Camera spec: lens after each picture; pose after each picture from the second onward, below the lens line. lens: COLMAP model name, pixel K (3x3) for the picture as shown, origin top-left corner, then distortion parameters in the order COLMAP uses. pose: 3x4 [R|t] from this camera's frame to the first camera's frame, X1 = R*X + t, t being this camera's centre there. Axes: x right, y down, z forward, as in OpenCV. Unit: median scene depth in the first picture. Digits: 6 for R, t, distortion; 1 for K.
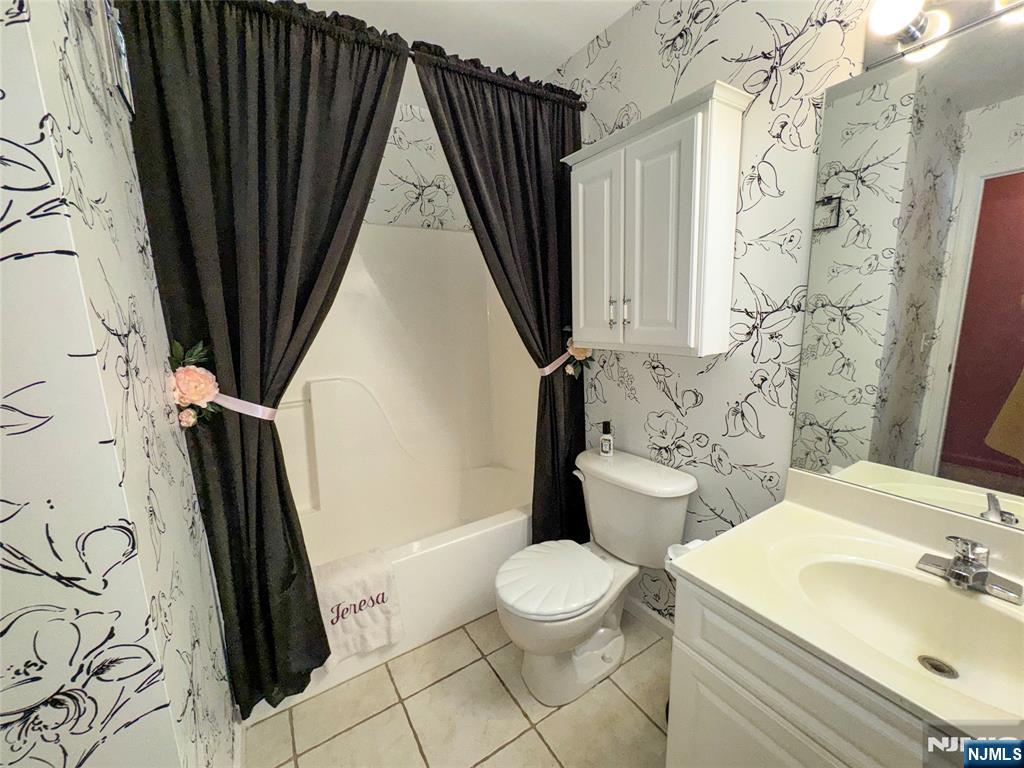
lens RADIAL K [[410.4, 0, 512.0], [0, 410.4, 384.0], [0, 0, 1]] dist [0.000973, 0.000071]
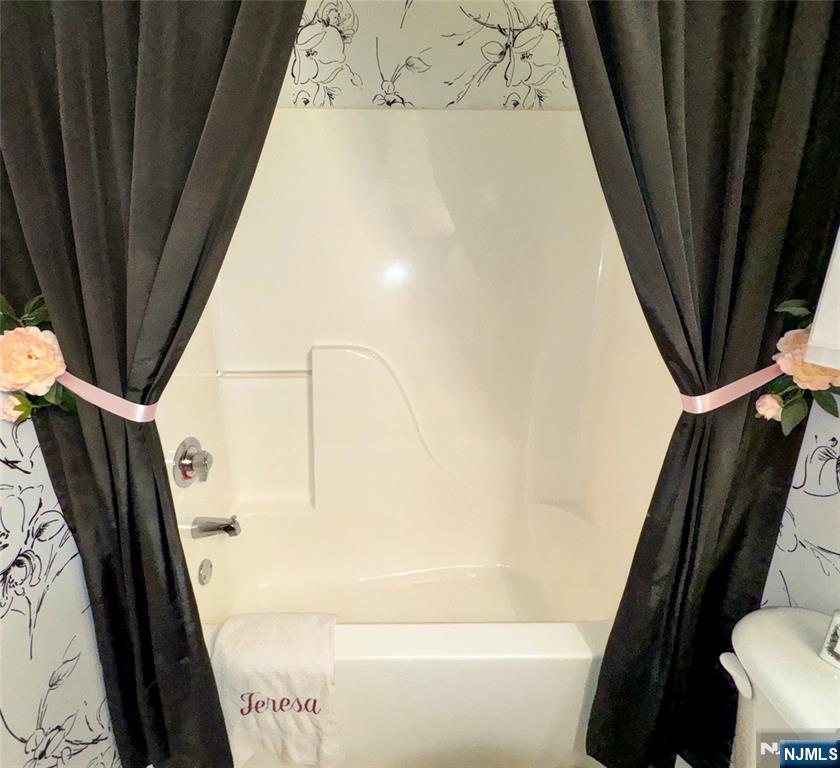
lens RADIAL K [[393.0, 0, 420.0], [0, 393.0, 384.0], [0, 0, 1]] dist [-0.003078, -0.000557]
pose [[0.855514, 0.183244, -0.484269, 0.029550], [-0.120076, 0.979998, 0.158698, -0.081849], [0.503663, -0.077620, 0.860406, 0.516324]]
